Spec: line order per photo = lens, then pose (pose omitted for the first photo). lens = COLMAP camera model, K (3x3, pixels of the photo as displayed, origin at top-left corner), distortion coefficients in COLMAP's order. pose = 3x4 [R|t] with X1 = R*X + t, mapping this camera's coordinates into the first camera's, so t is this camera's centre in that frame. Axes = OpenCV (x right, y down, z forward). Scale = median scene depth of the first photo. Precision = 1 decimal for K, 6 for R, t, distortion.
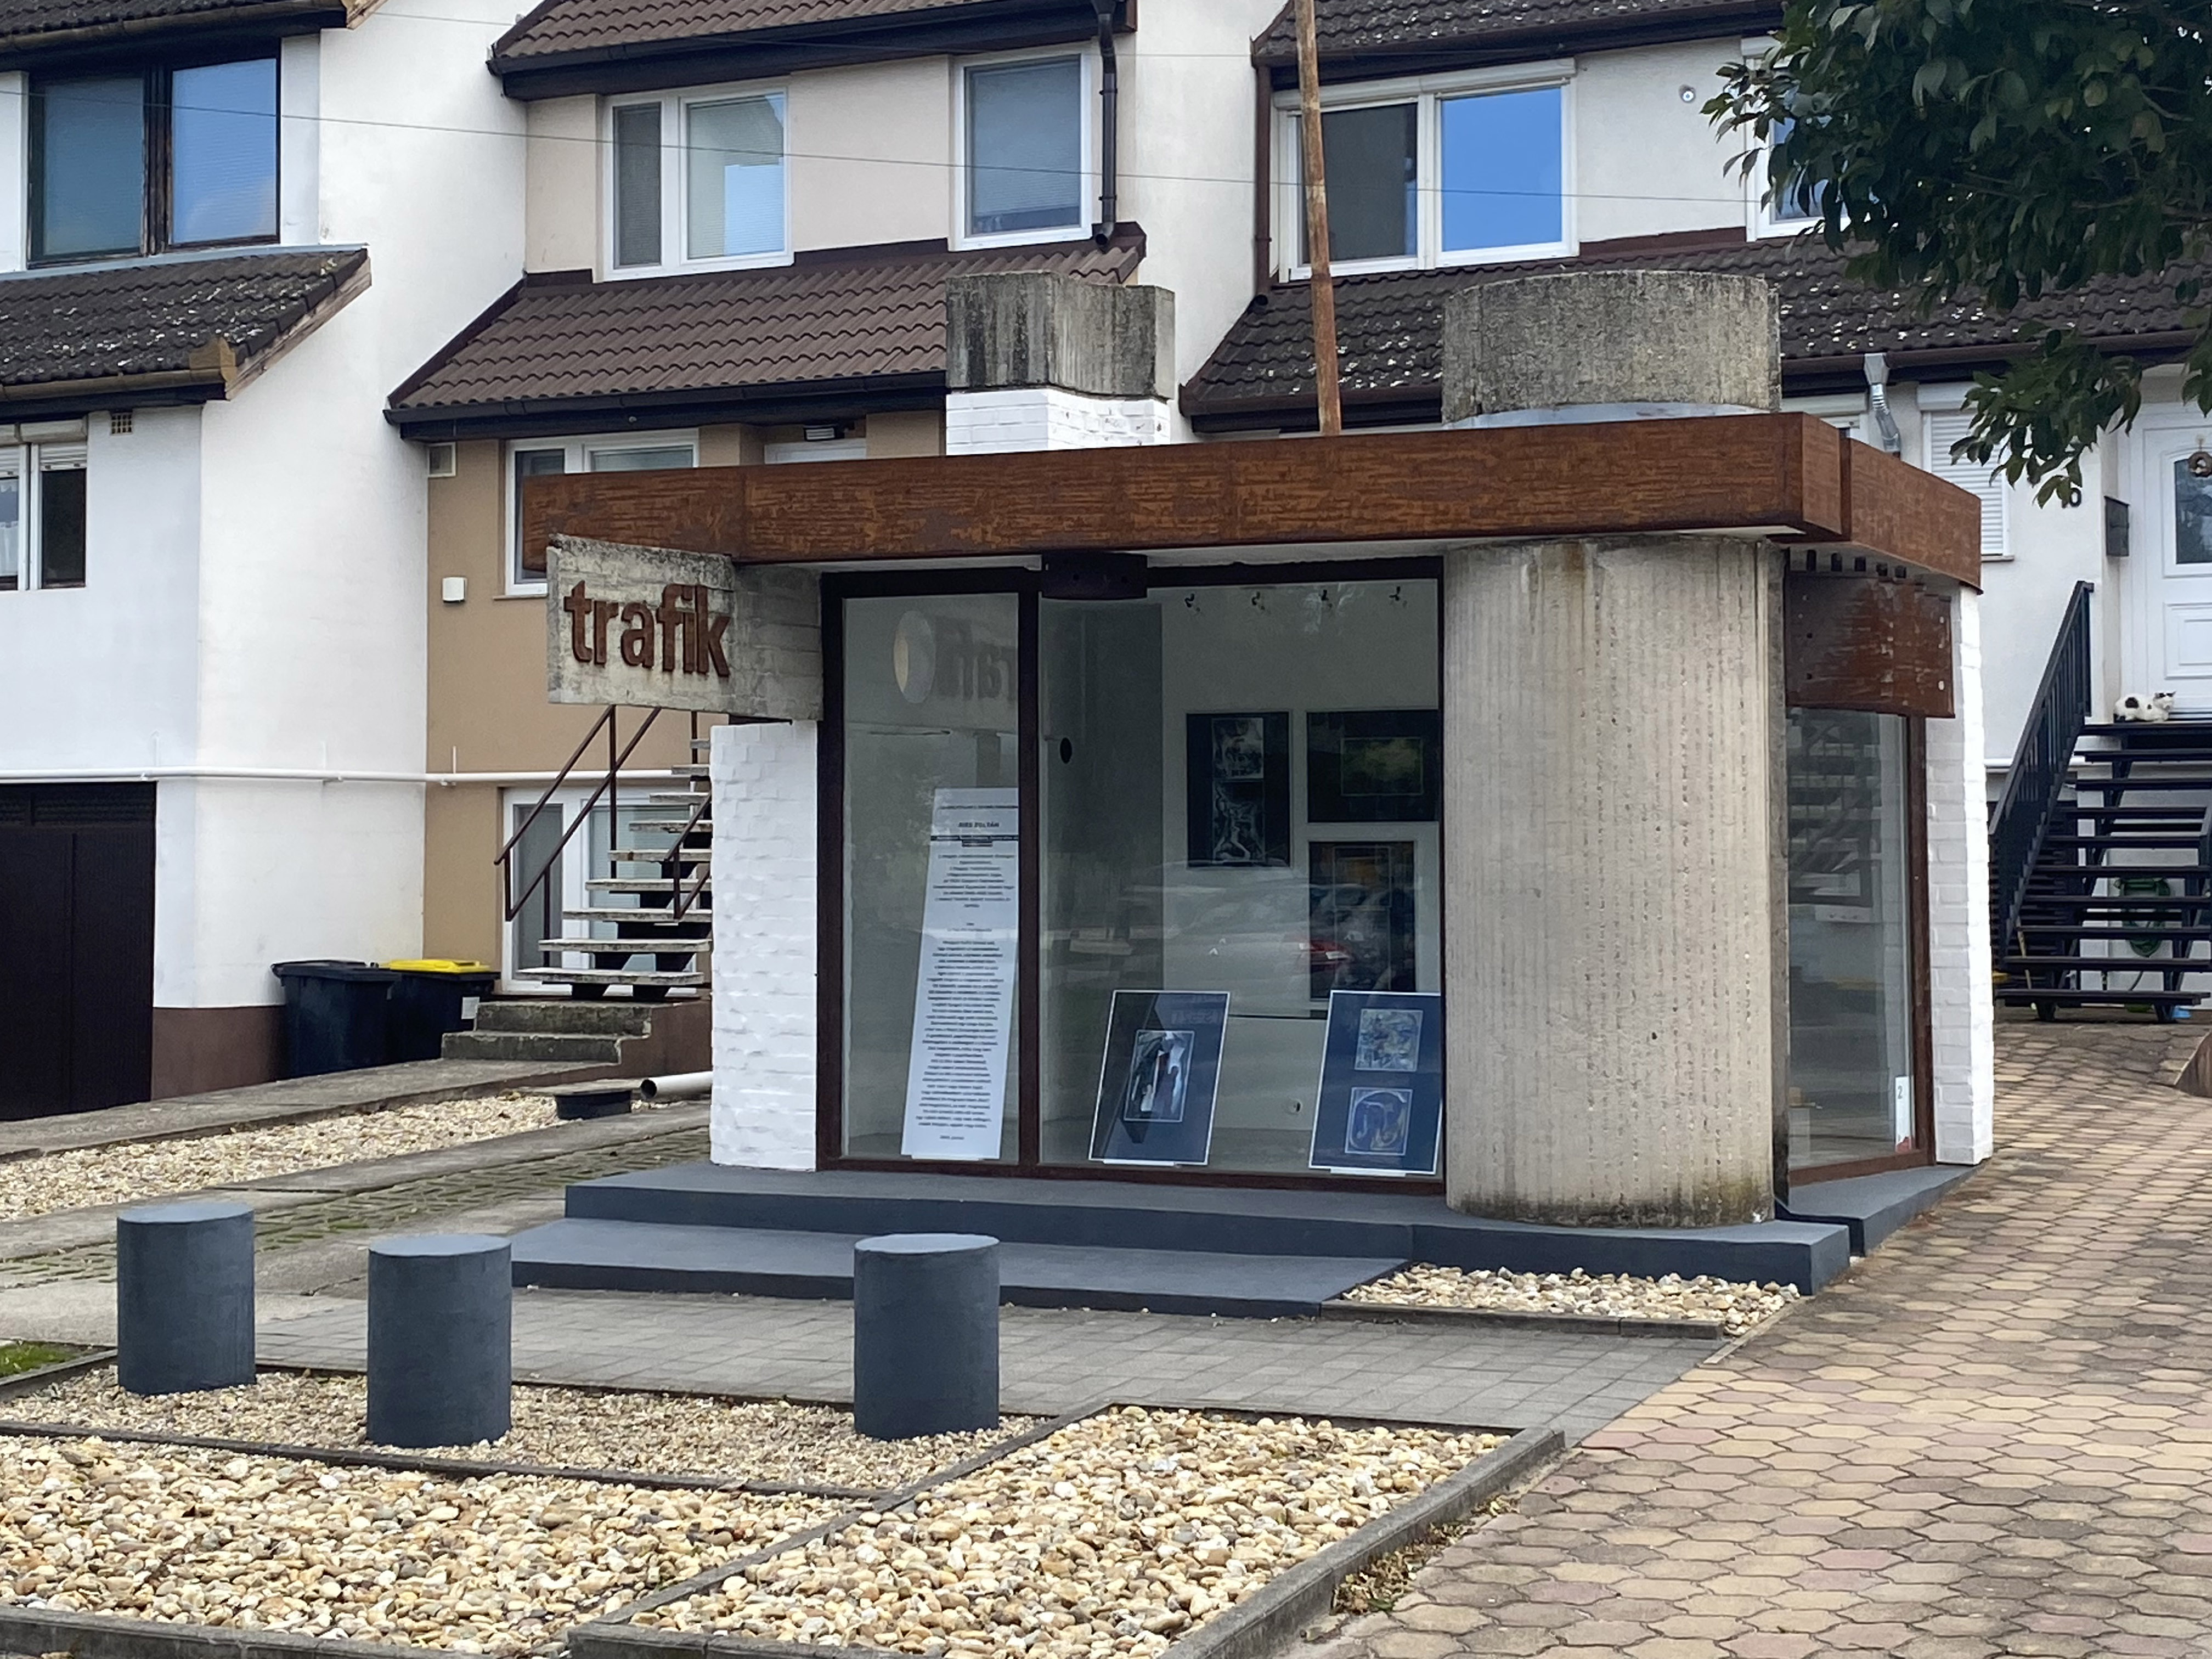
lens RADIAL K [[3333.4, 0, 1012.2], [0, 3333.4, 684.4], [0, 0, 1]] dist [0.188385, -0.595413]
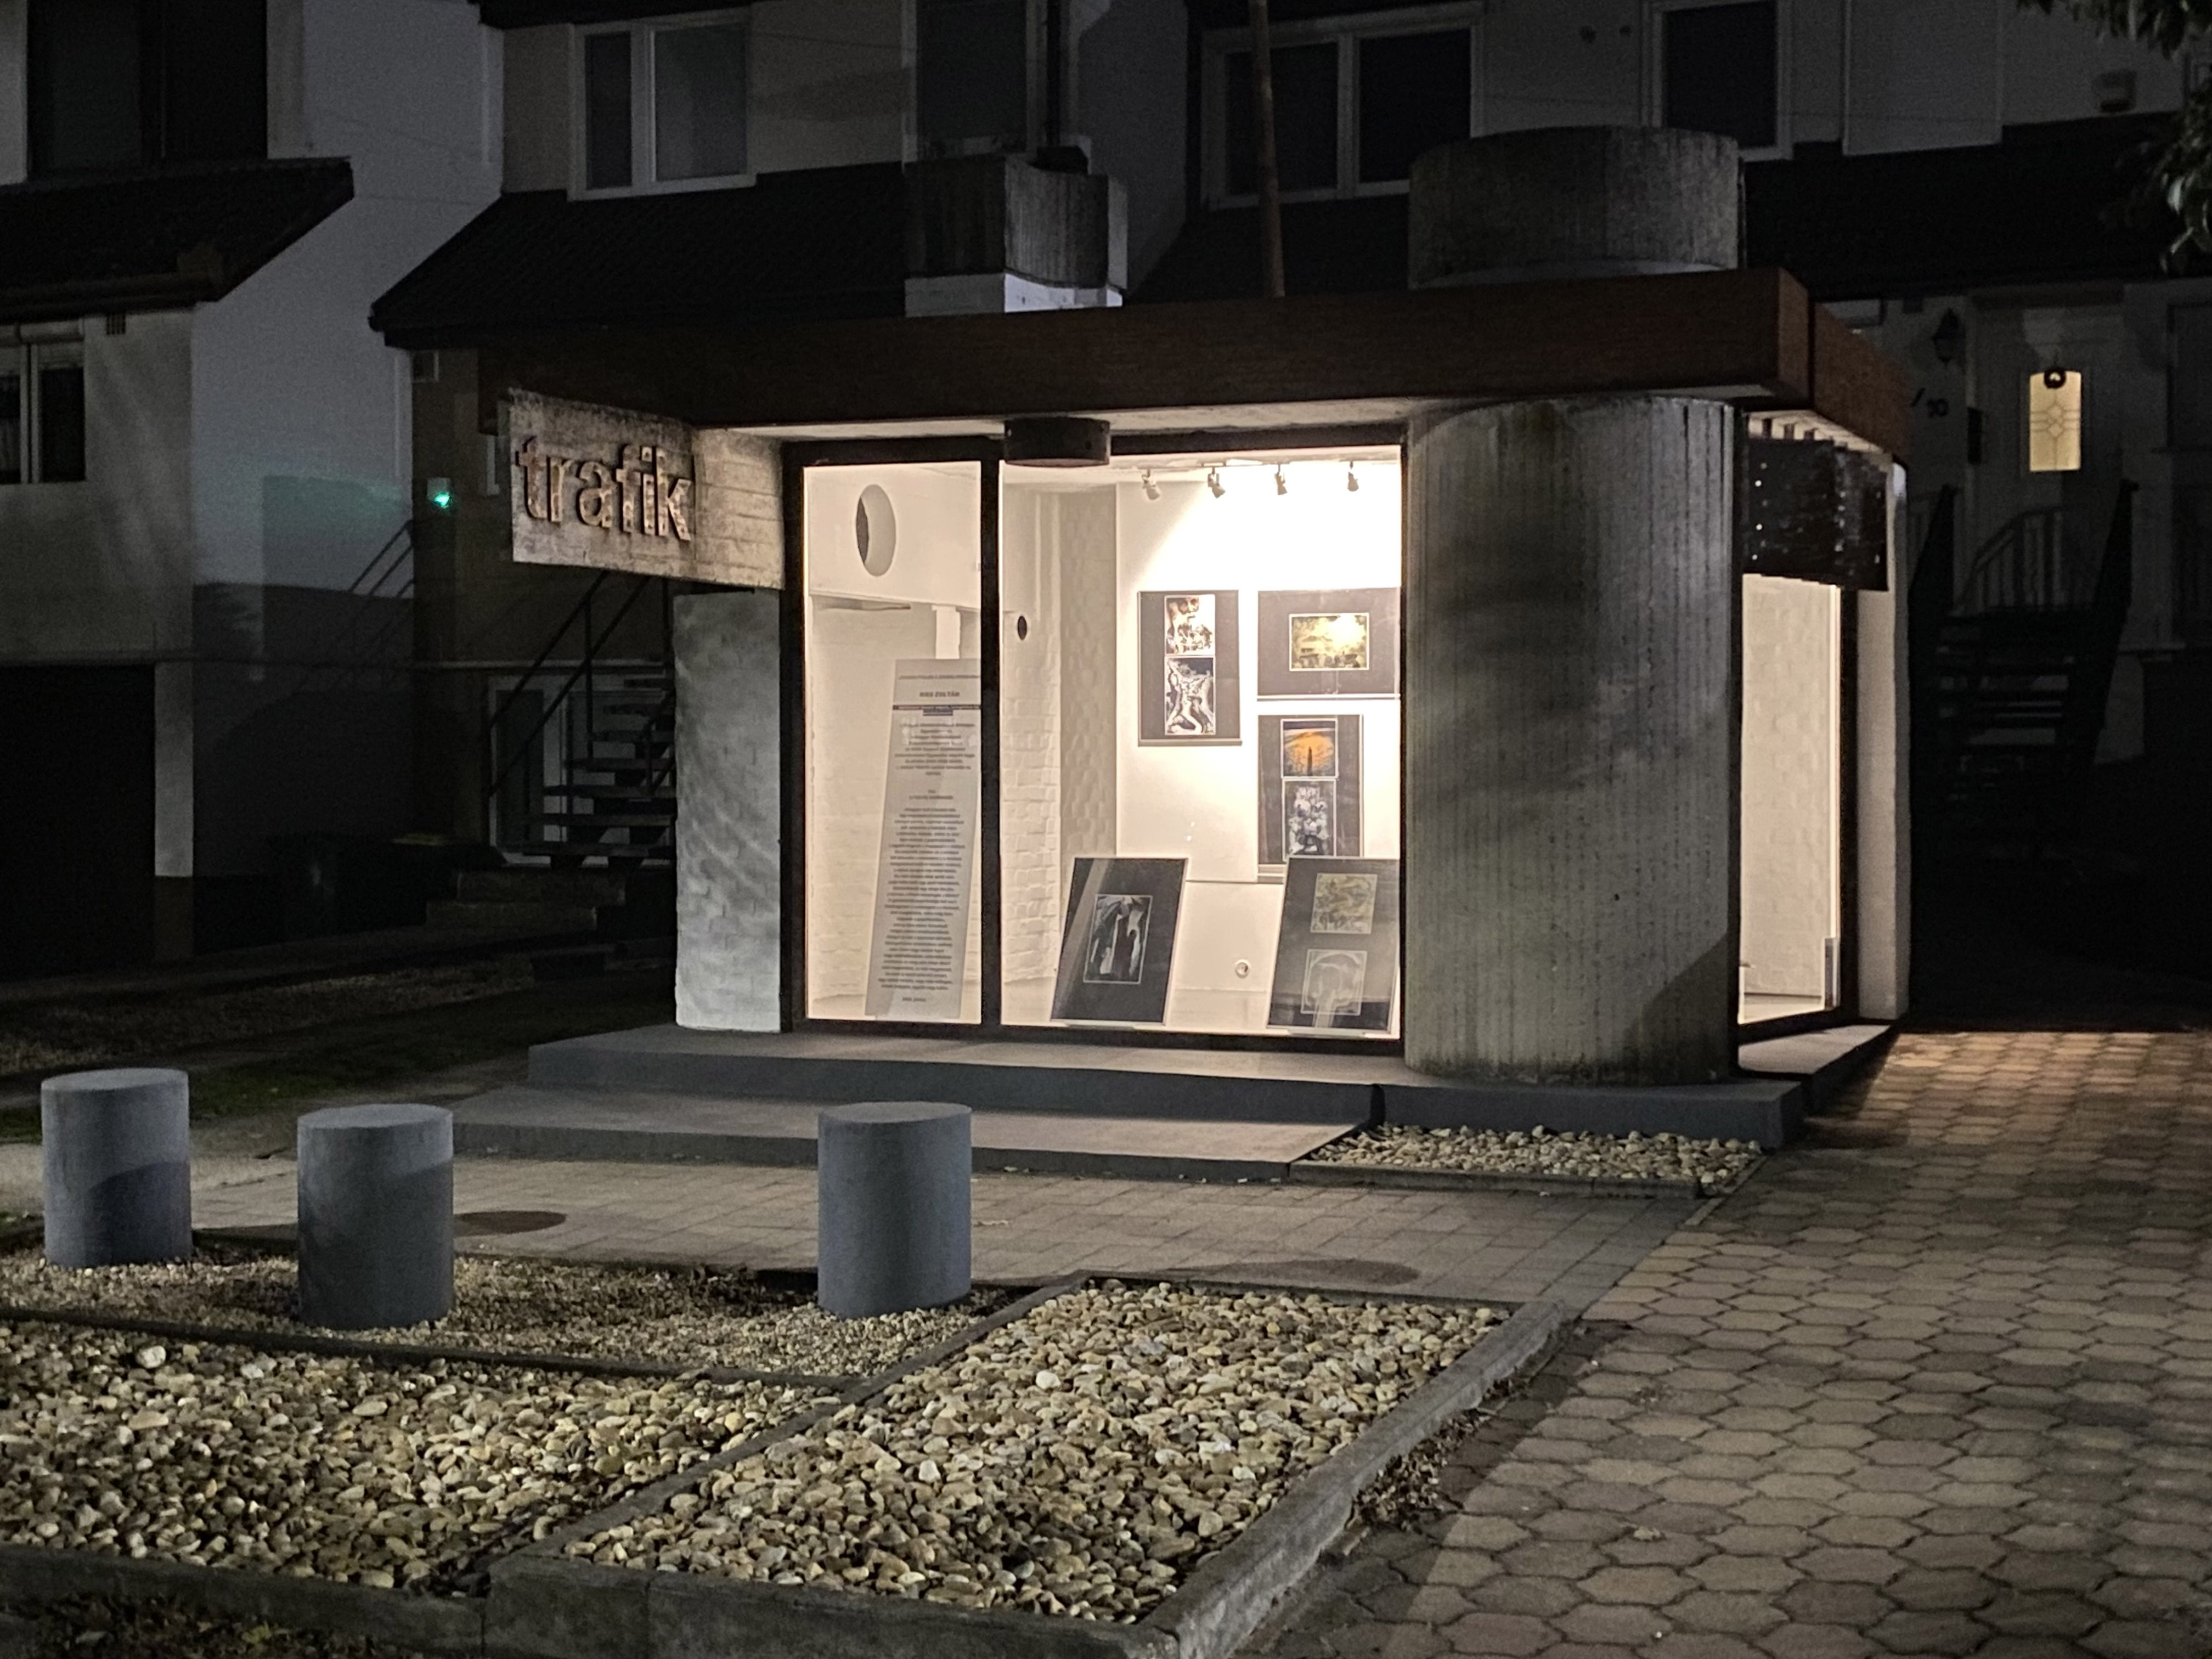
lens RADIAL K [[2897.1, 0, 1106.0], [0, 2897.1, 829.5], [0, 0, 1]] dist [0.071633, -0.084386]
pose [[0.998620, 0.000833, 0.052508, -0.008225], [-0.004905, 0.996983, 0.077469, 0.021163], [-0.052285, -0.077620, 0.995611, 0.172240]]
